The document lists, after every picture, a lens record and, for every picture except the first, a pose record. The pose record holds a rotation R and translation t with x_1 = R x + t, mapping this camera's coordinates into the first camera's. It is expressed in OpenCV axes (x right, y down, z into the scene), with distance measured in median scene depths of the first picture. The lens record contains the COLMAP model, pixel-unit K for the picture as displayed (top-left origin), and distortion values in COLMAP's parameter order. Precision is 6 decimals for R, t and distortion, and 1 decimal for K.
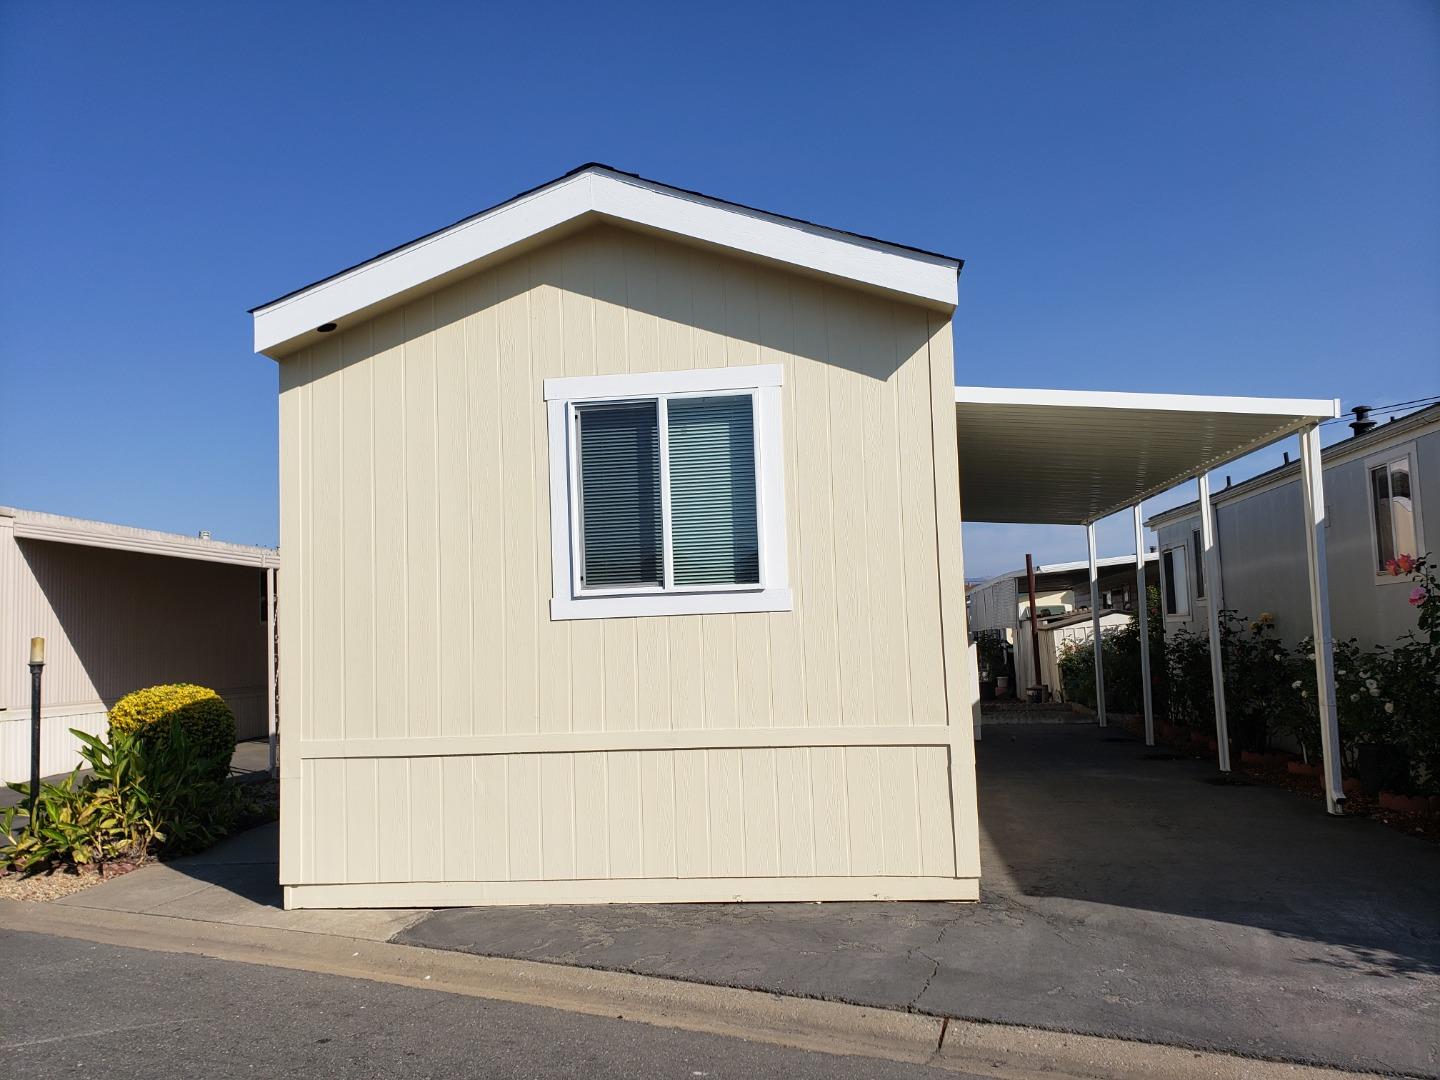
lens RADIAL K [[1138.4, 0, 714.7], [0, 1138.4, 544.4], [0, 0, 1]] dist [0.040953, -0.008248]
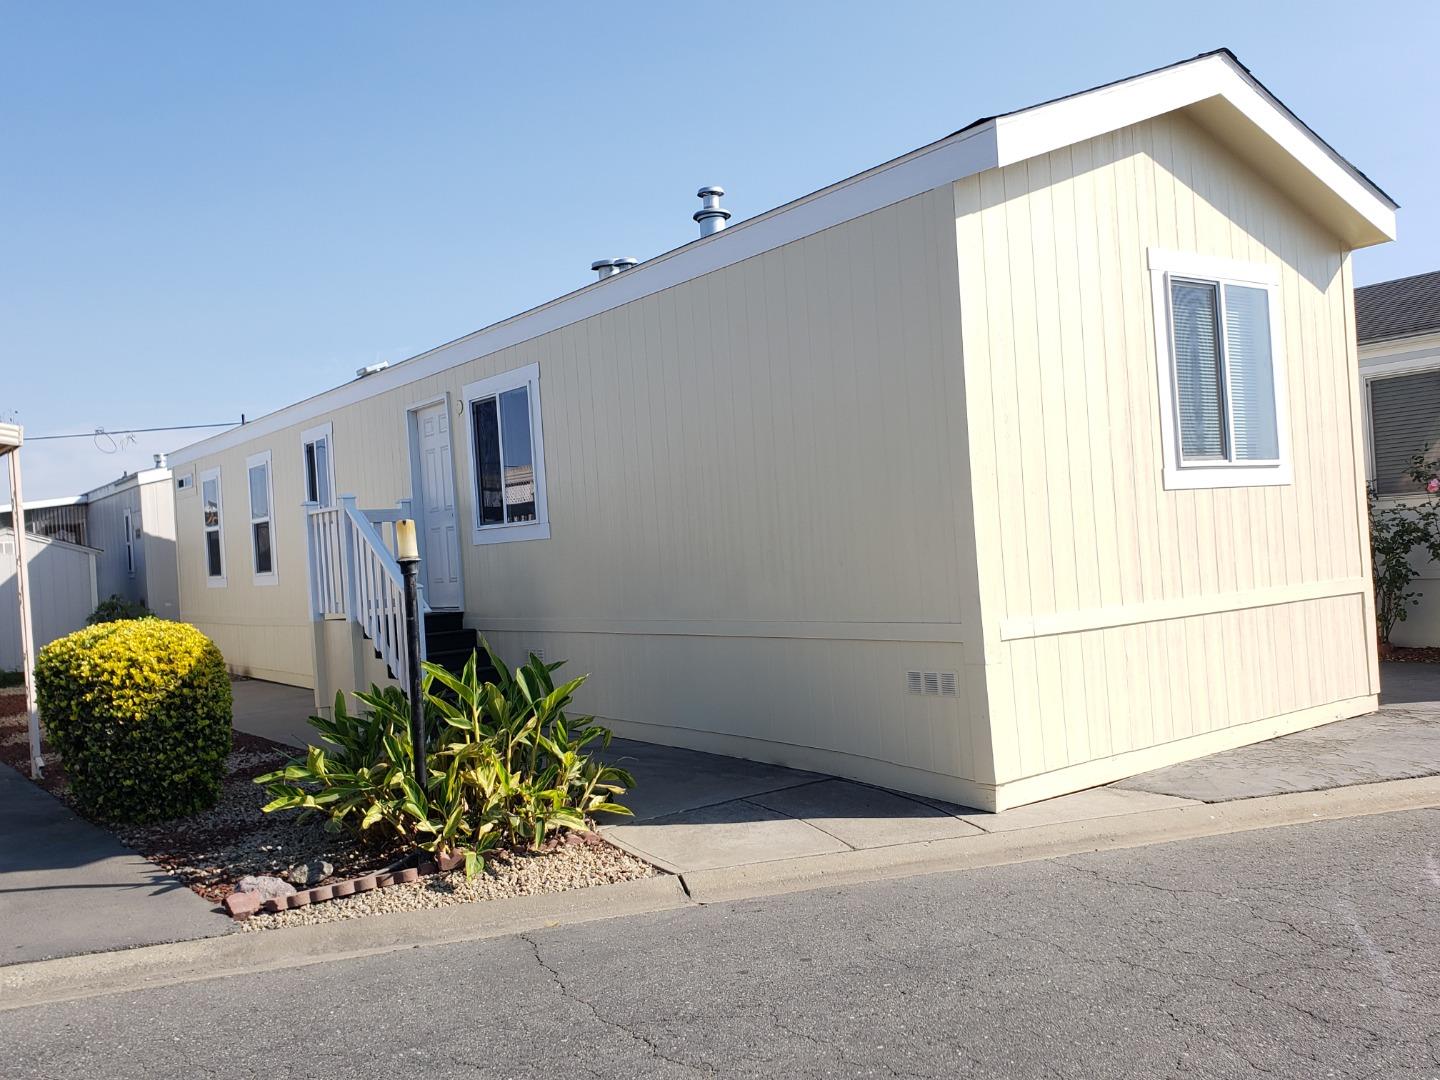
lens RADIAL K [[1340.1, 0, 721.1], [0, 1340.1, 543.3], [0, 0, 1]] dist [-0.001928, -0.004495]
pose [[0.702553, -0.006895, 0.711598, -1.270175], [-0.021380, 0.999297, 0.030790, 0.086425], [-0.711310, -0.036846, 0.701912, 0.444929]]
